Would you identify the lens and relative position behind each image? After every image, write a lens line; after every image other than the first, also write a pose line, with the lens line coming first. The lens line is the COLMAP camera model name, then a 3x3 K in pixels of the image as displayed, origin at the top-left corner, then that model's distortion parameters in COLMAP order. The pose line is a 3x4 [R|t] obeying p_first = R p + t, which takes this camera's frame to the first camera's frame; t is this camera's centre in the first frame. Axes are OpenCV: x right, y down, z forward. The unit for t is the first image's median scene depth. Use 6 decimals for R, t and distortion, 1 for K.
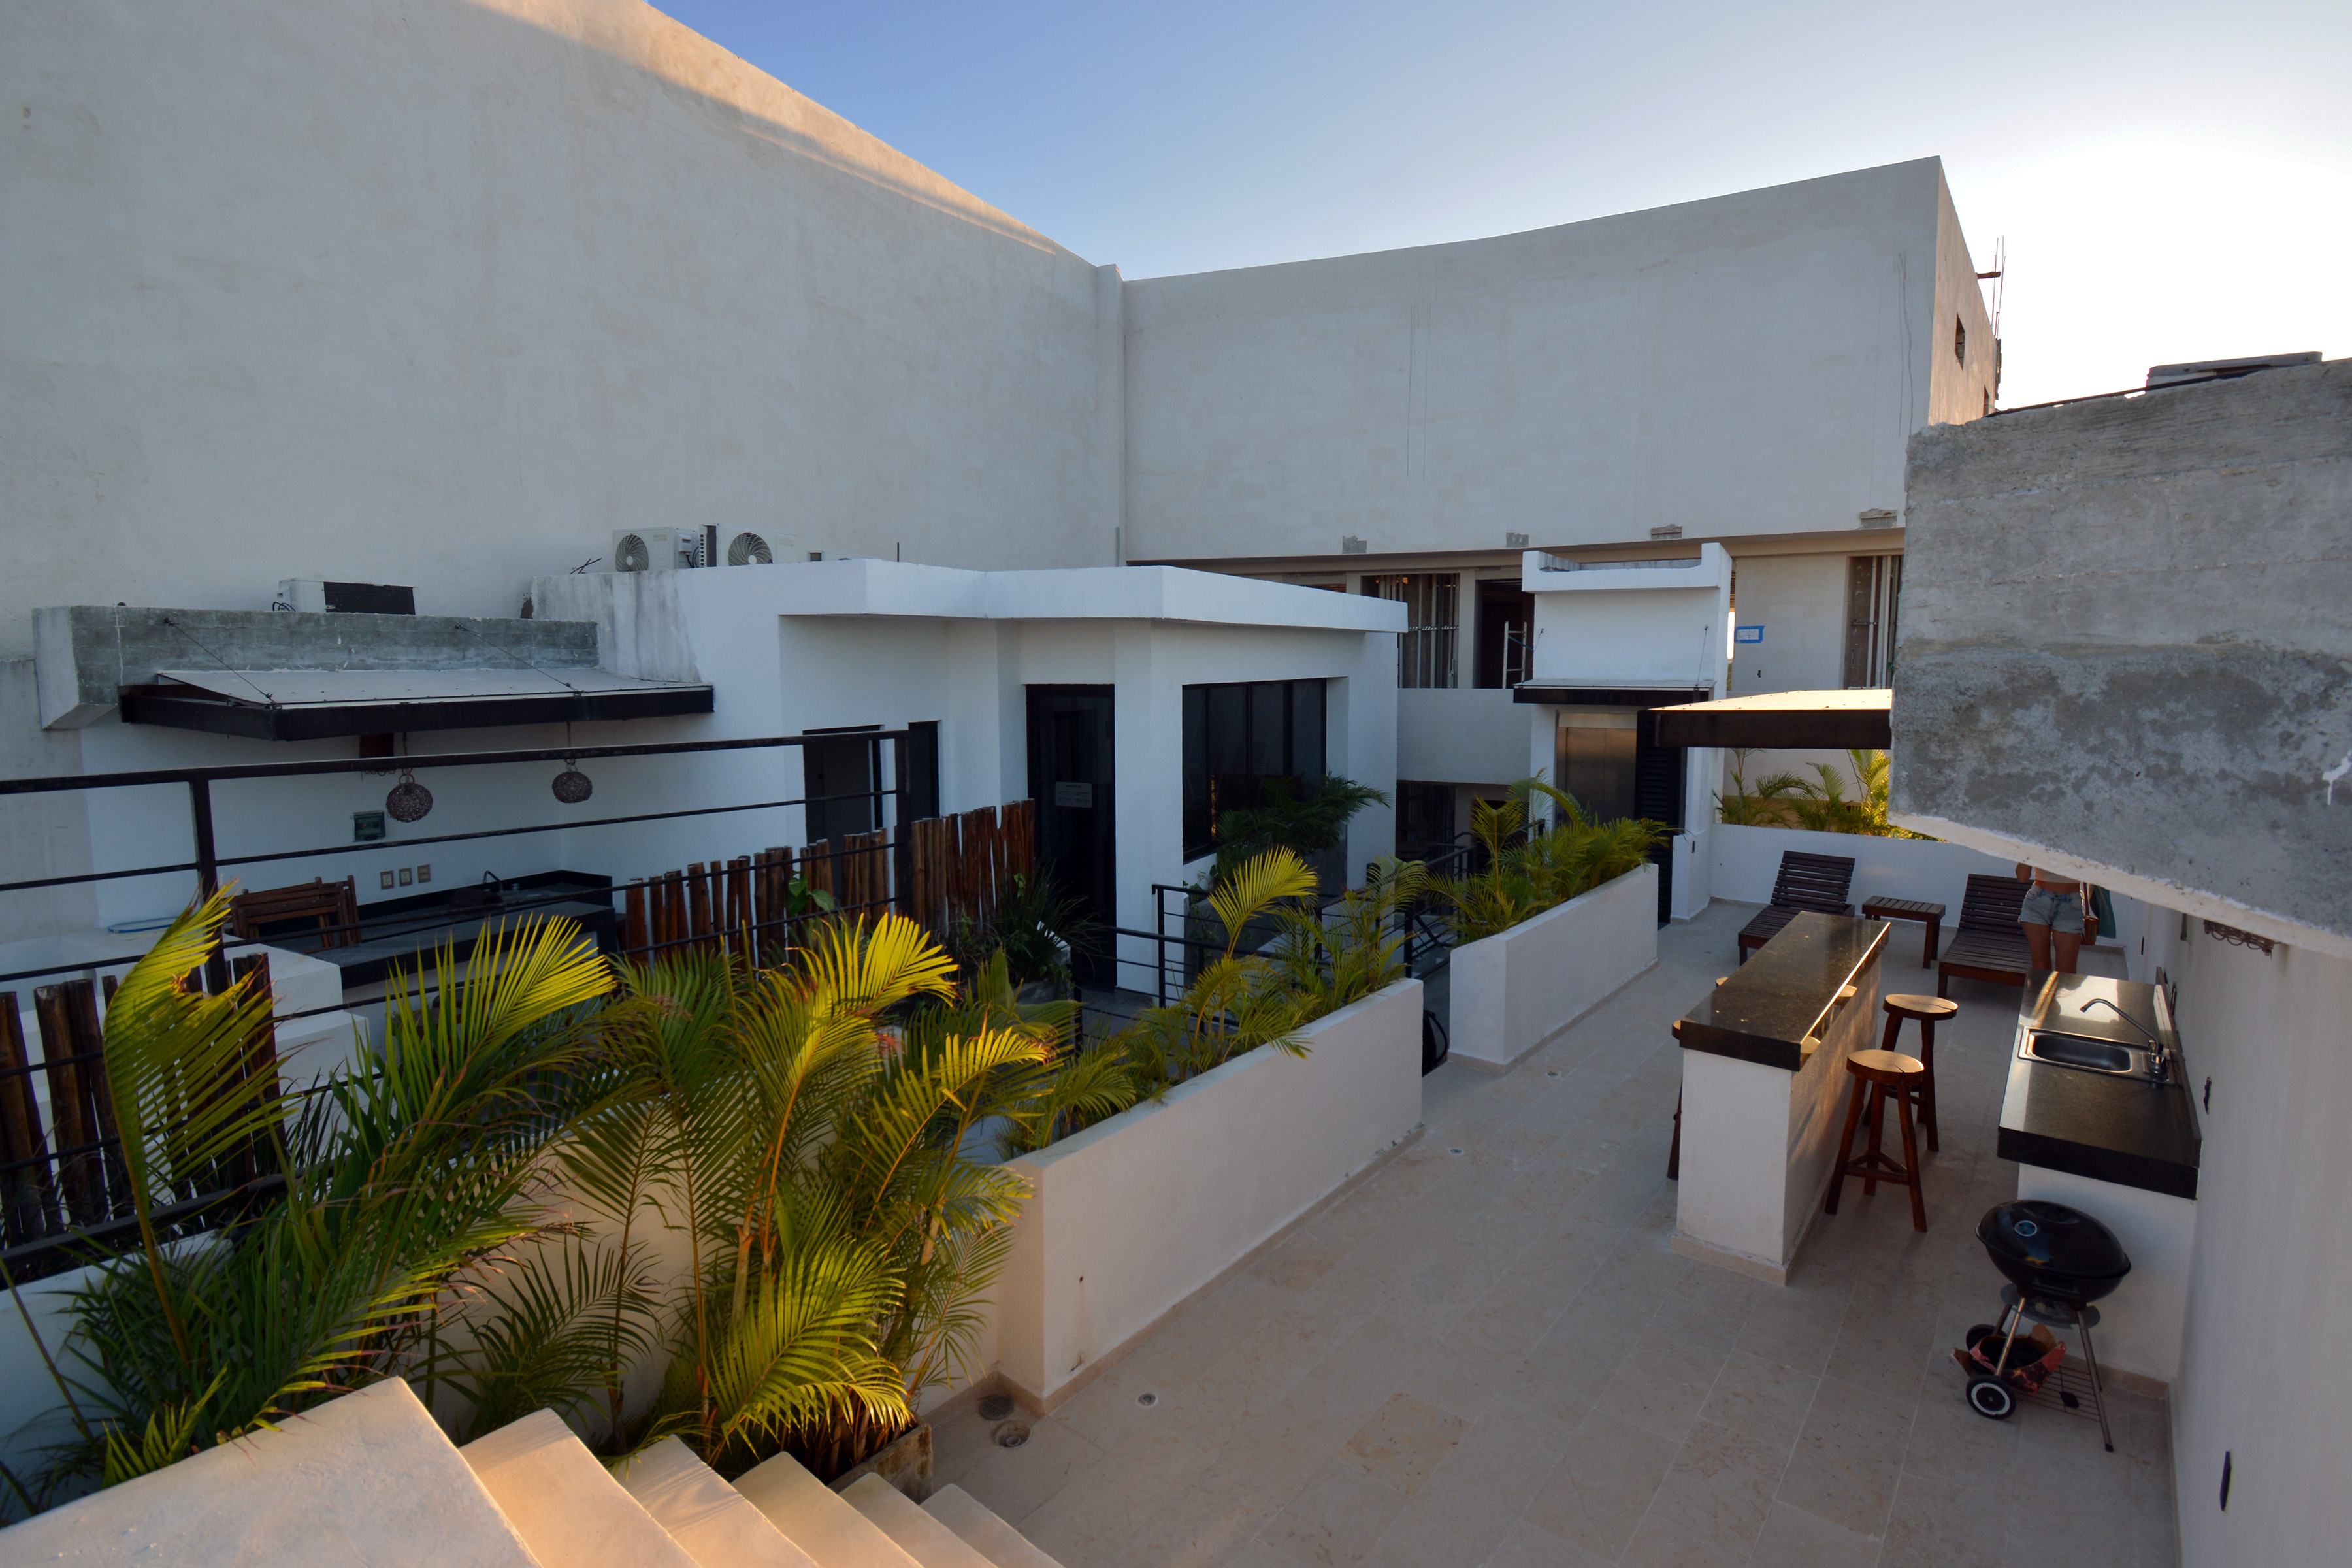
lens RADIAL K [[1102.4, 0, 1169.9], [0, 1102.4, 780.9], [0, 0, 1]] dist [-0.010746, -0.001512]
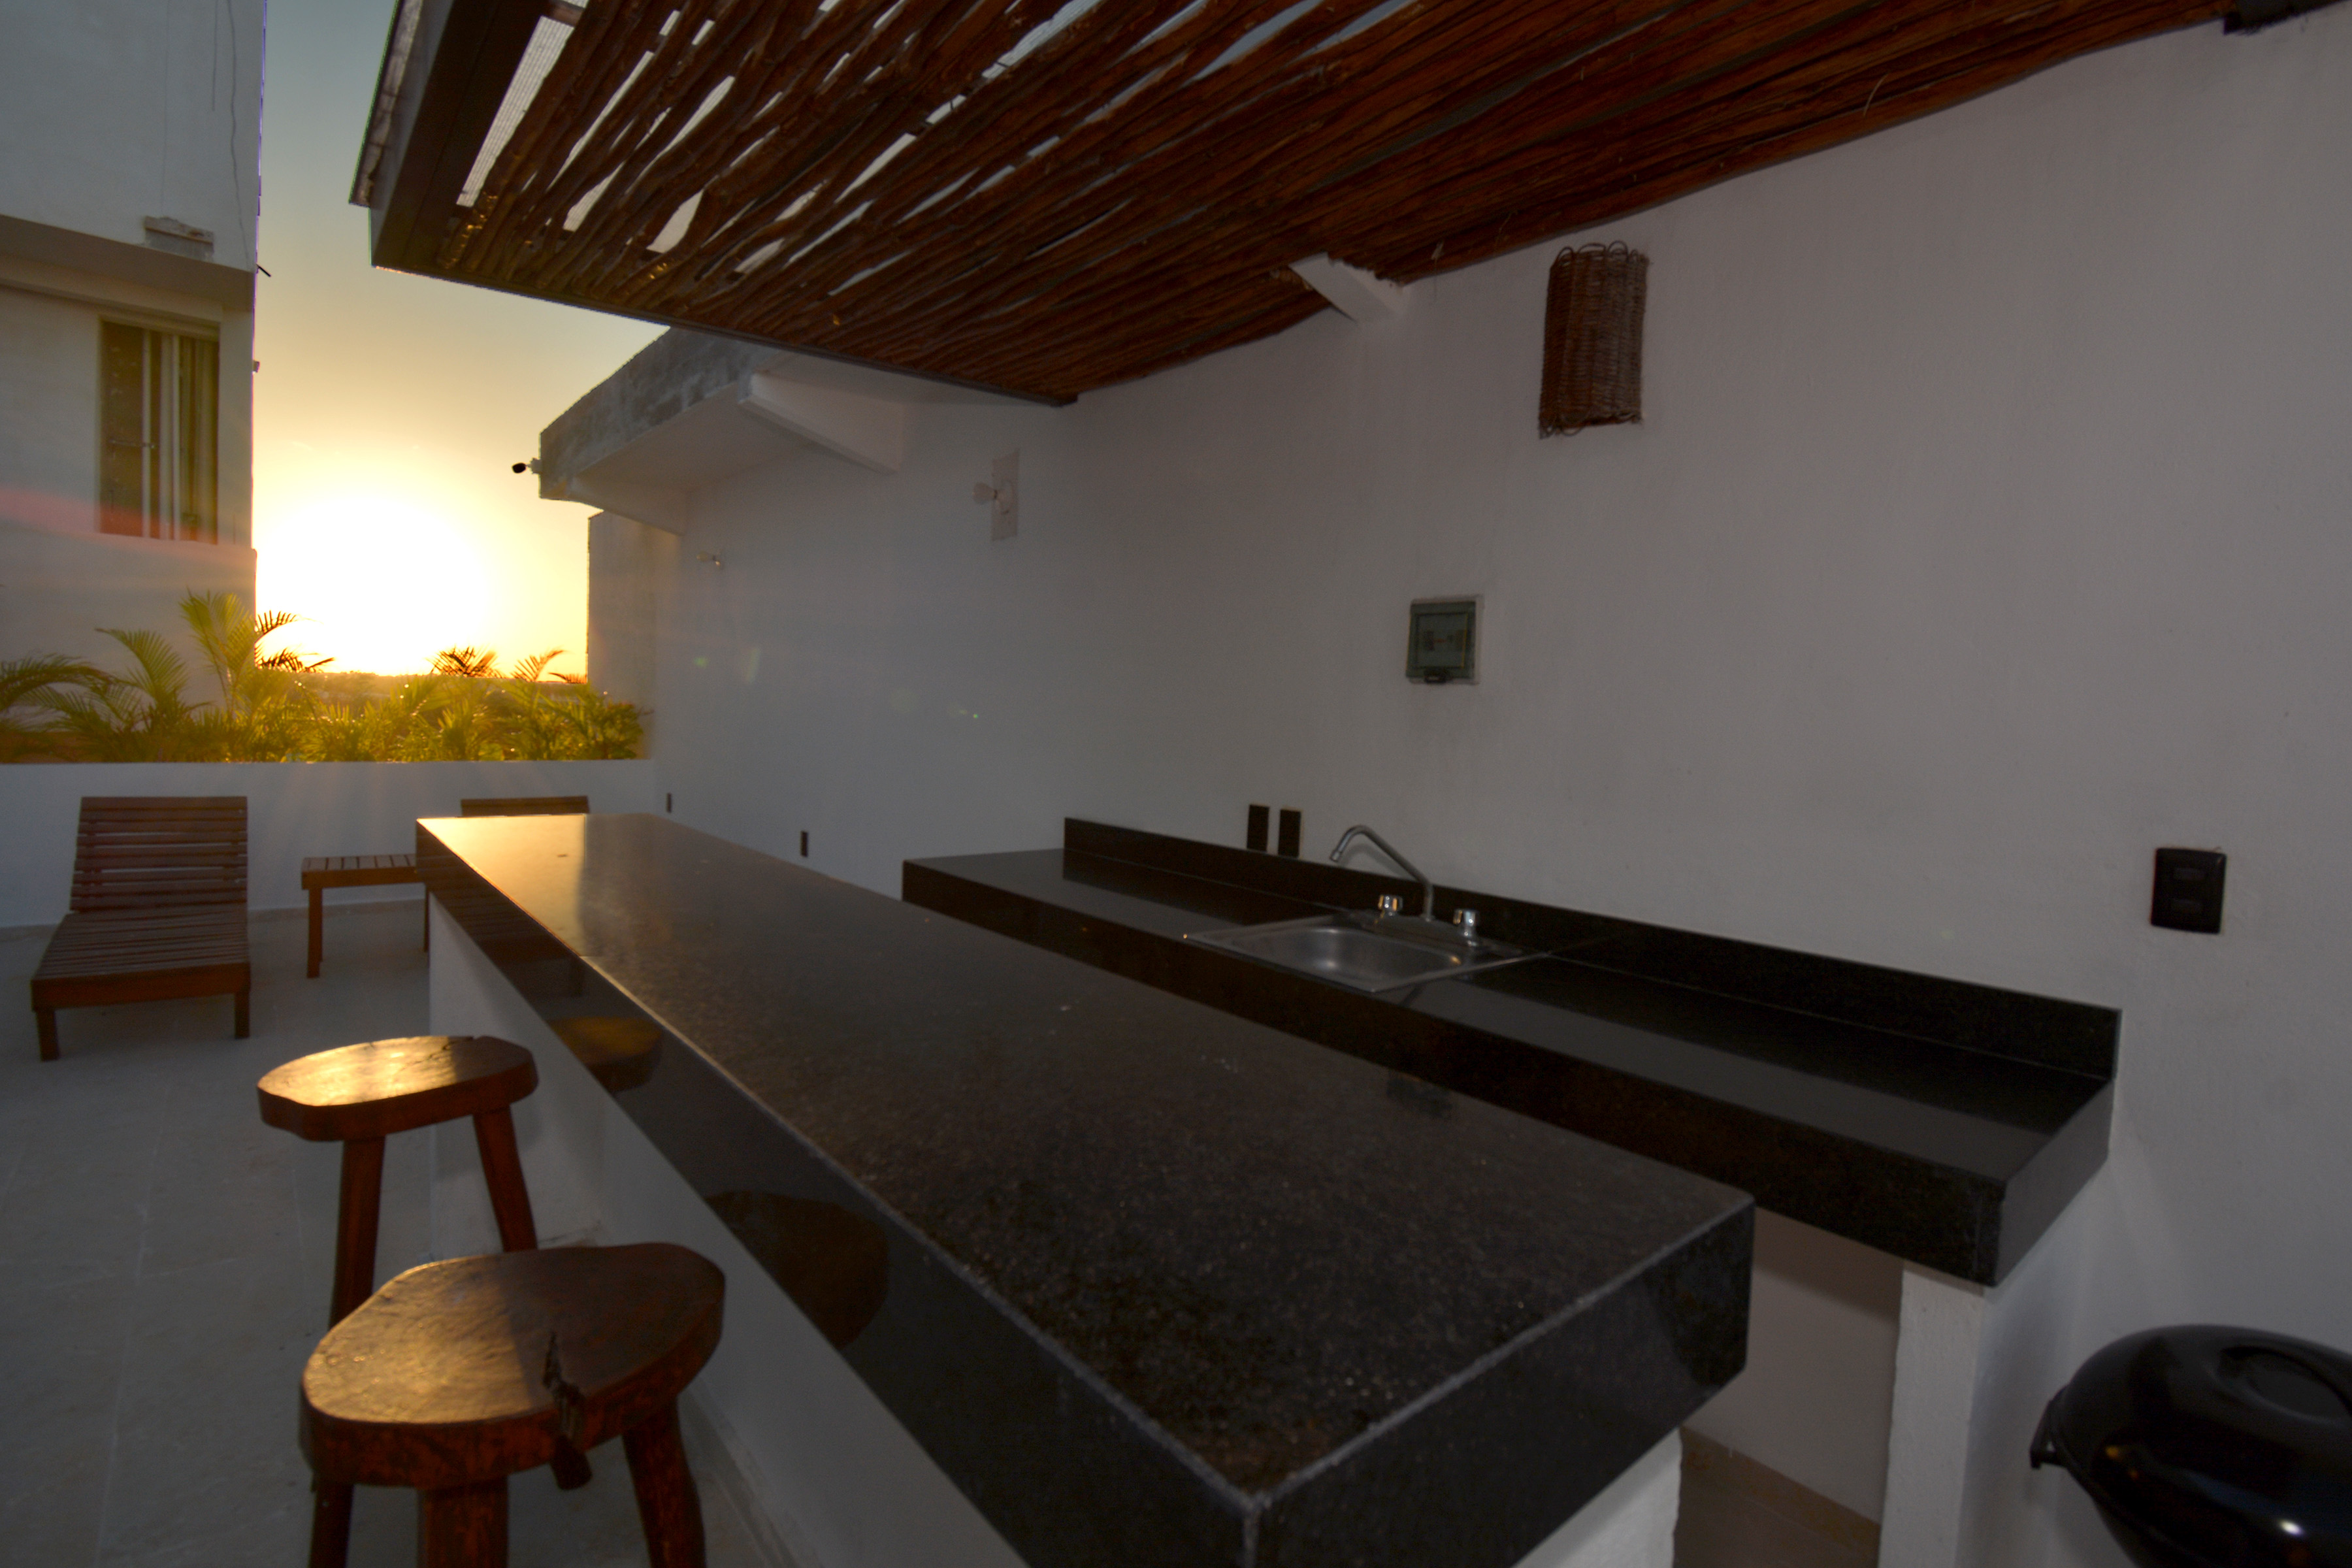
lens RADIAL K [[1102.4, 0, 1167.7], [0, 1102.4, 765.3], [0, 0, 1]] dist [-0.010746, -0.001512]
pose [[0.171183, -0.047703, 0.984084, 0.157661], [0.054529, 0.997755, 0.038880, 0.053281], [-0.983729, 0.047006, 0.173400, 0.416028]]
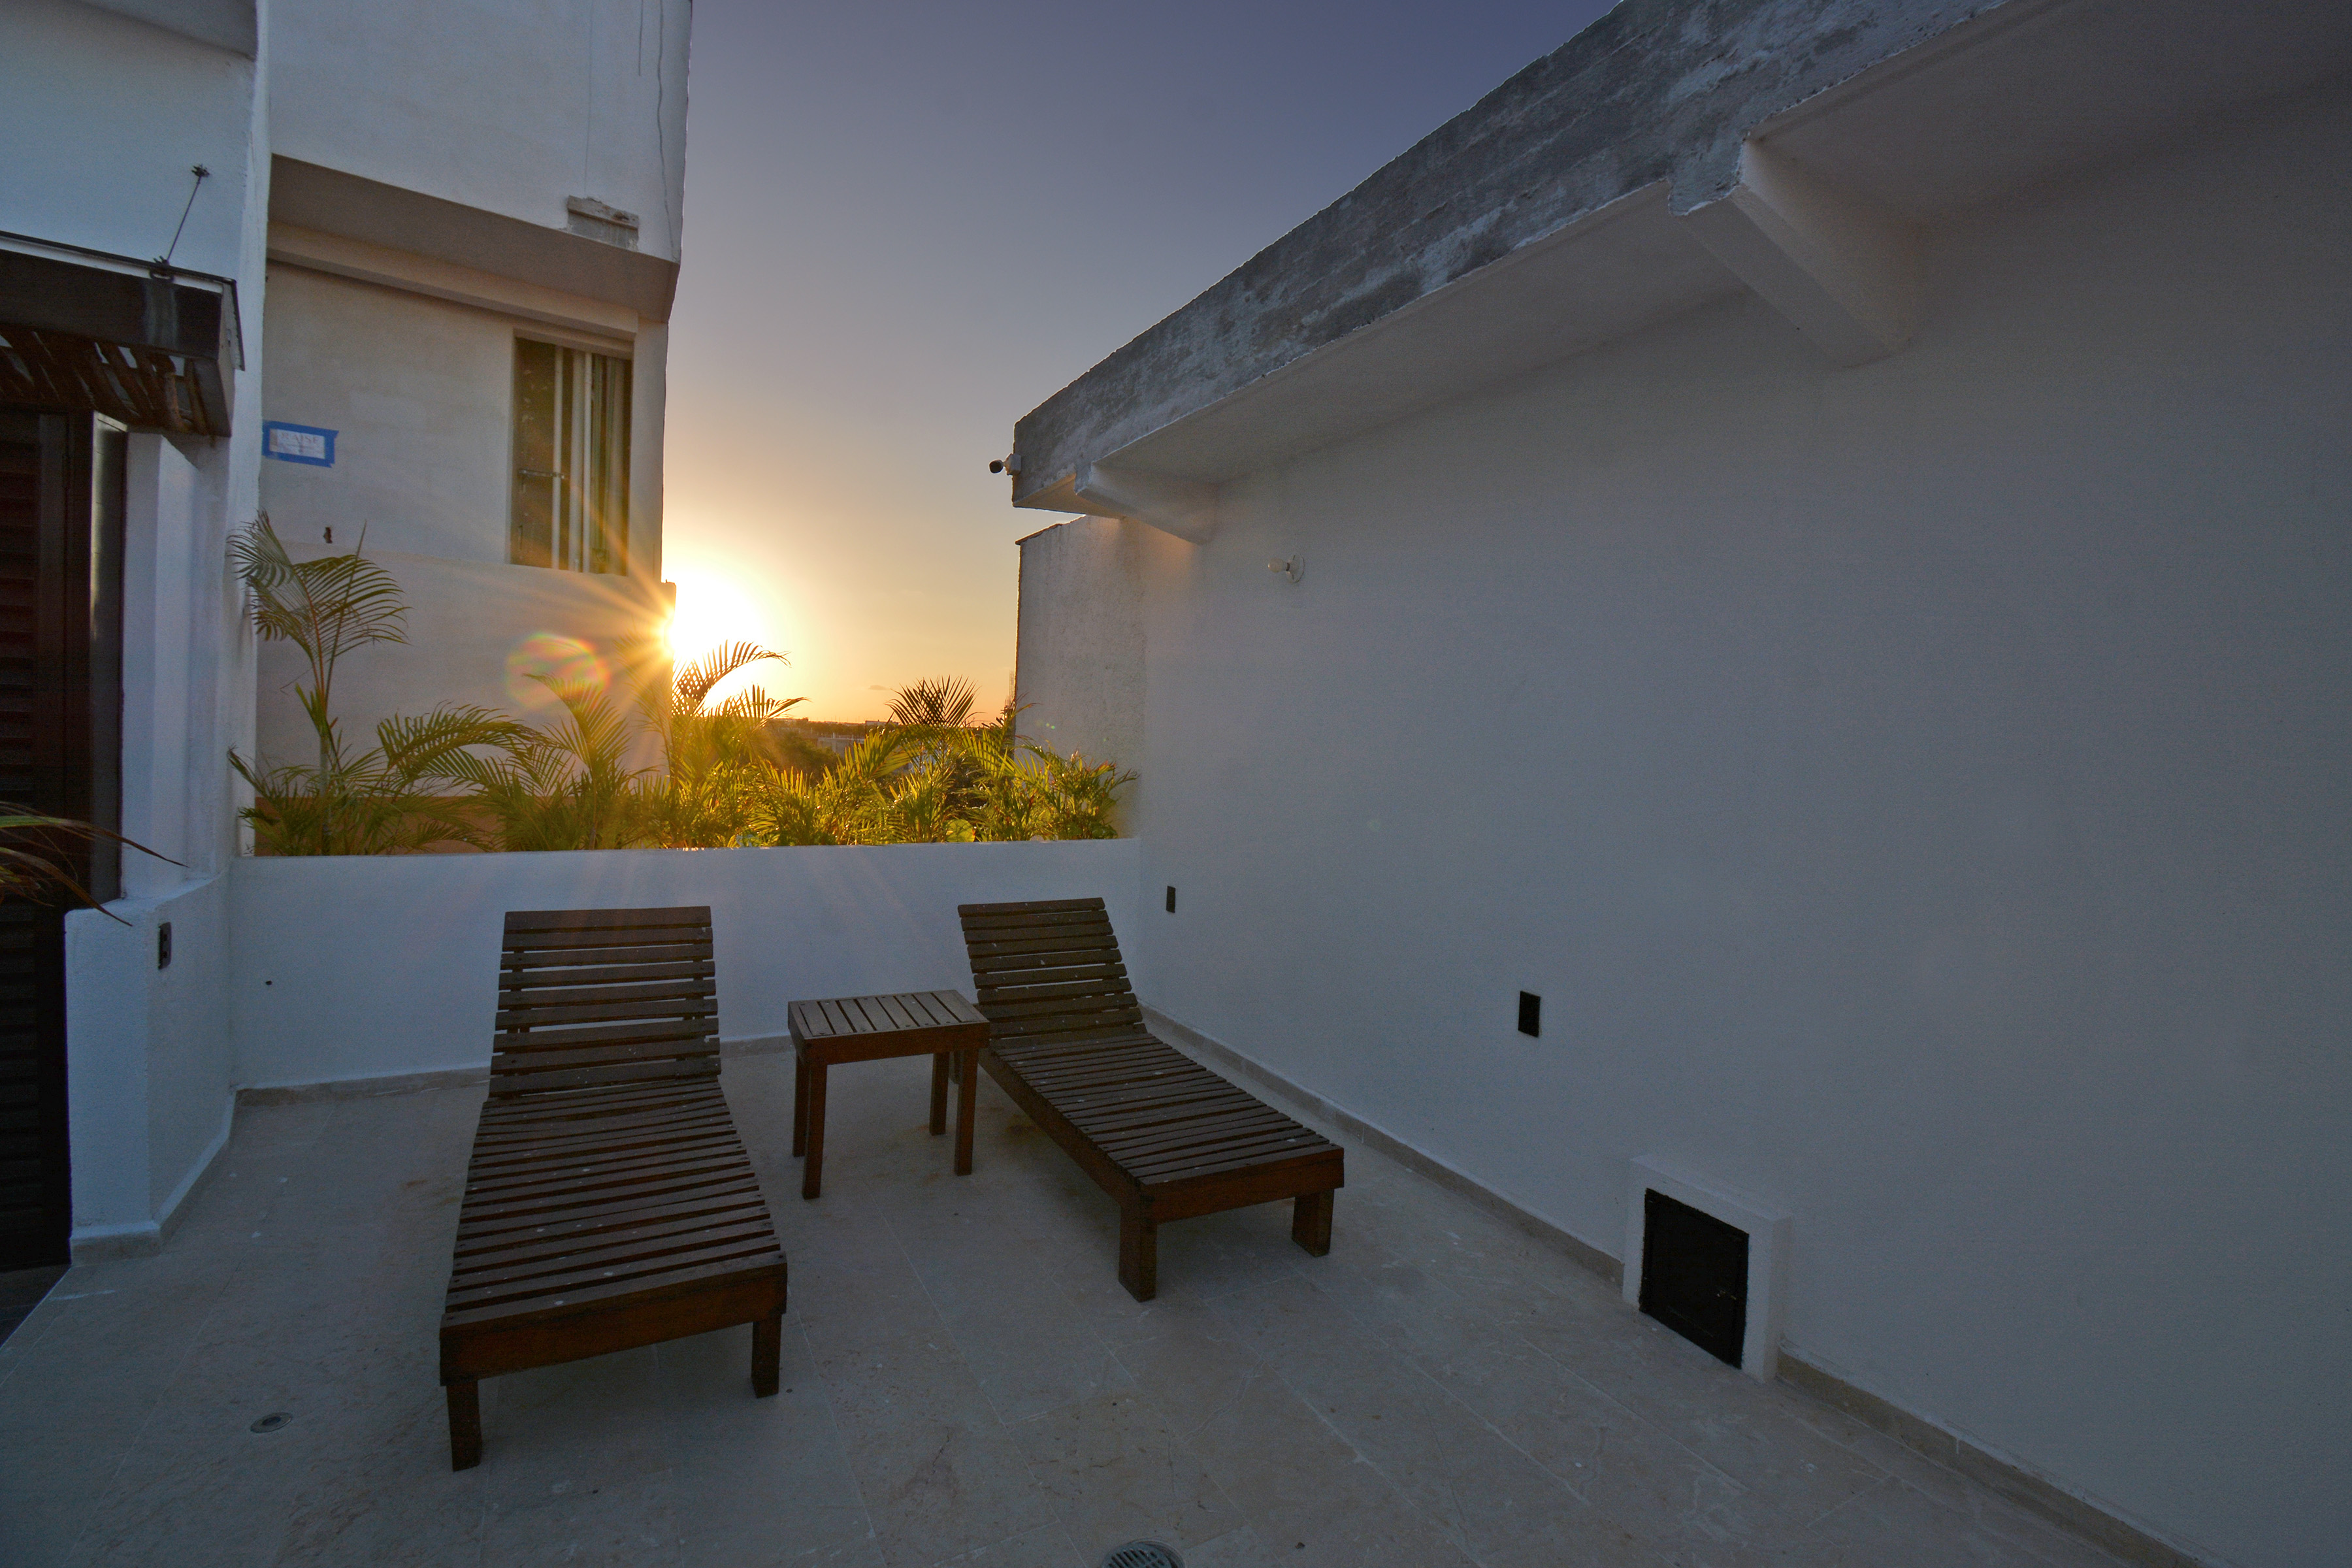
lens RADIAL K [[1011.9, 0, 1175.5], [0, 1011.9, 778.3], [0, 0, 1]] dist [-0.002412, -0.000516]
pose [[0.335714, -0.020178, 0.941748, 0.316344], [0.048236, 0.998827, 0.004206, 0.029115], [-0.940728, 0.044014, 0.336293, 0.657581]]
